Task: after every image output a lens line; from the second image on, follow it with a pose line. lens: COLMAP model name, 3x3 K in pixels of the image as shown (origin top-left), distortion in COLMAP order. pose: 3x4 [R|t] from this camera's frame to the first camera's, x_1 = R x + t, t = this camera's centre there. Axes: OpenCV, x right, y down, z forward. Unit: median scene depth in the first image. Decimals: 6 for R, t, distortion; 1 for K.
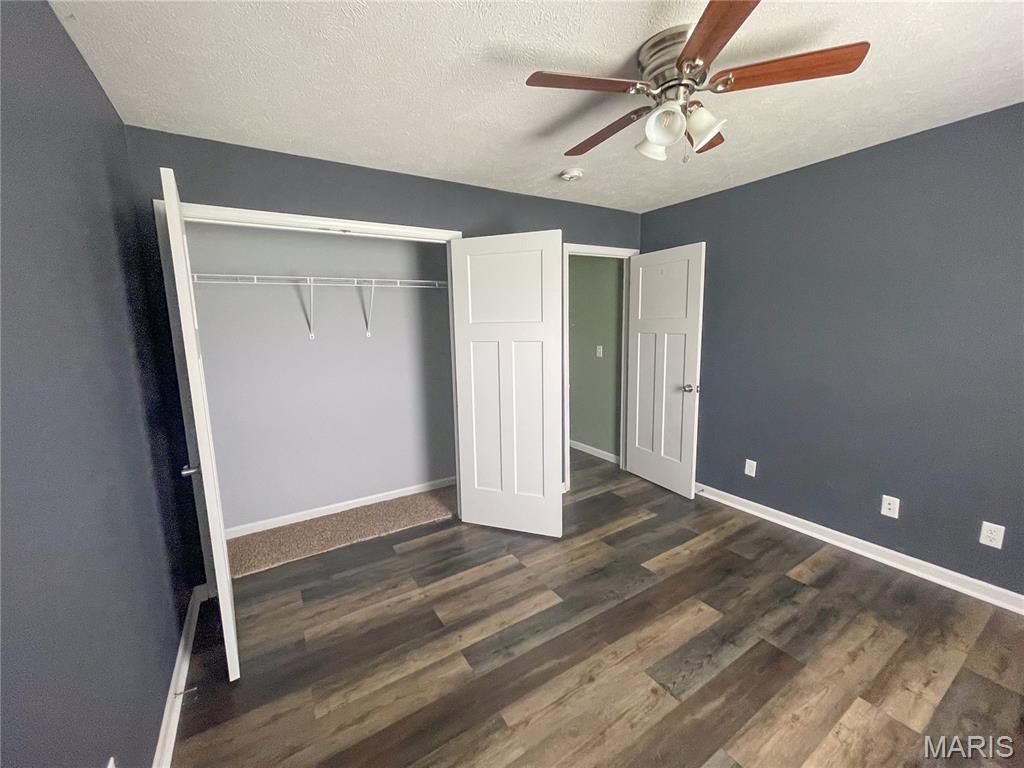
lens RADIAL K [[413.2, 0, 508.7], [0, 413.2, 385.5], [0, 0, 1]] dist [-0.006652, 0.002546]
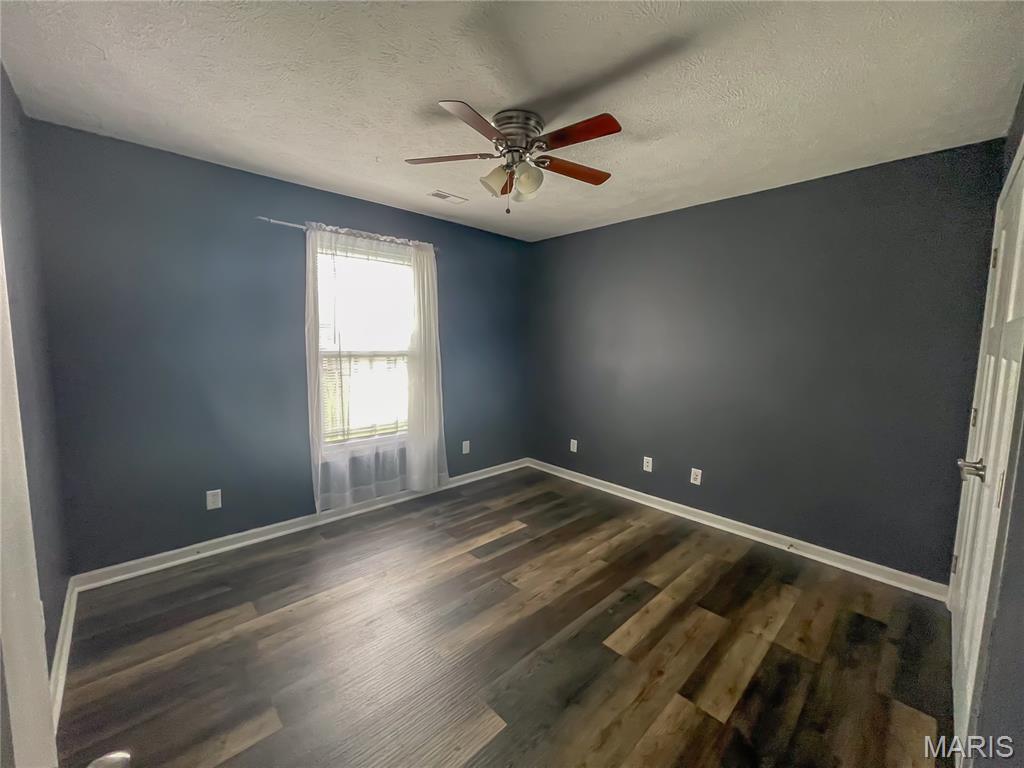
lens RADIAL K [[413.2, 0, 510.6], [0, 413.2, 384.4], [0, 0, 1]] dist [-0.006652, 0.002546]
pose [[-0.979499, 0.030398, -0.199143, 0.518003], [-0.022106, 0.966361, 0.256238, -0.241133], [0.200233, 0.255388, -0.945877, 1.780826]]
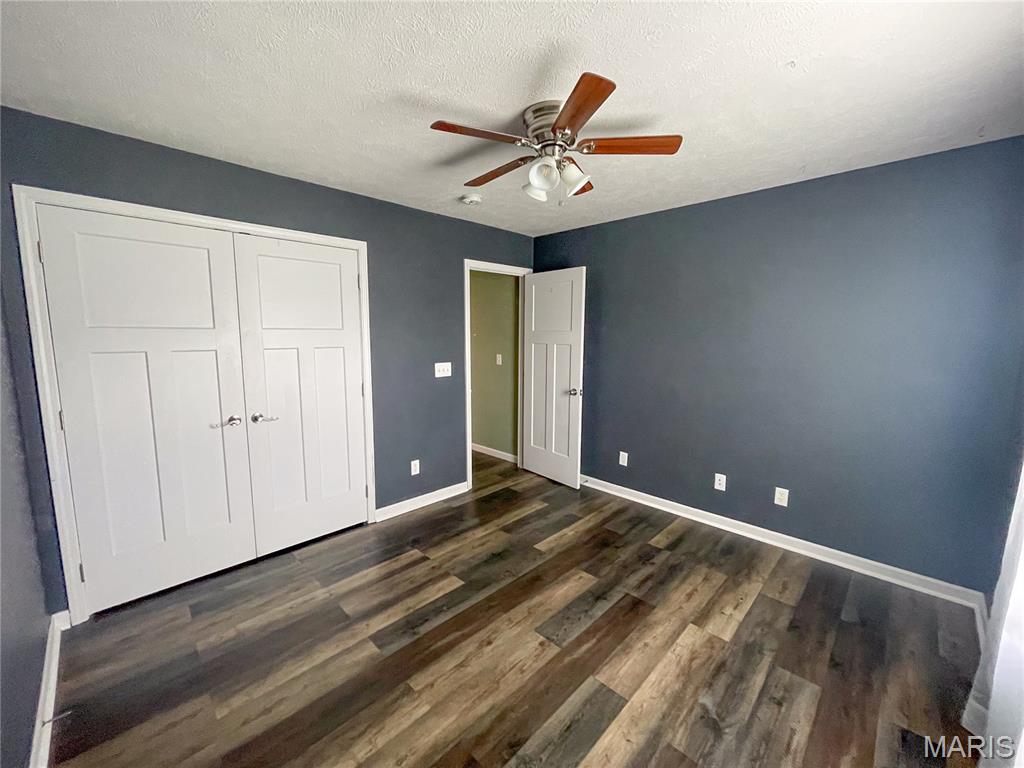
lens RADIAL K [[413.2, 0, 509.5], [0, 413.2, 381.6], [0, 0, 1]] dist [-0.006652, 0.002546]
pose [[0.972468, -0.000209, 0.233036, -0.008869], [0.007911, 0.999453, -0.032118, 0.022520], [-0.232902, 0.033077, 0.971937, -0.125120]]
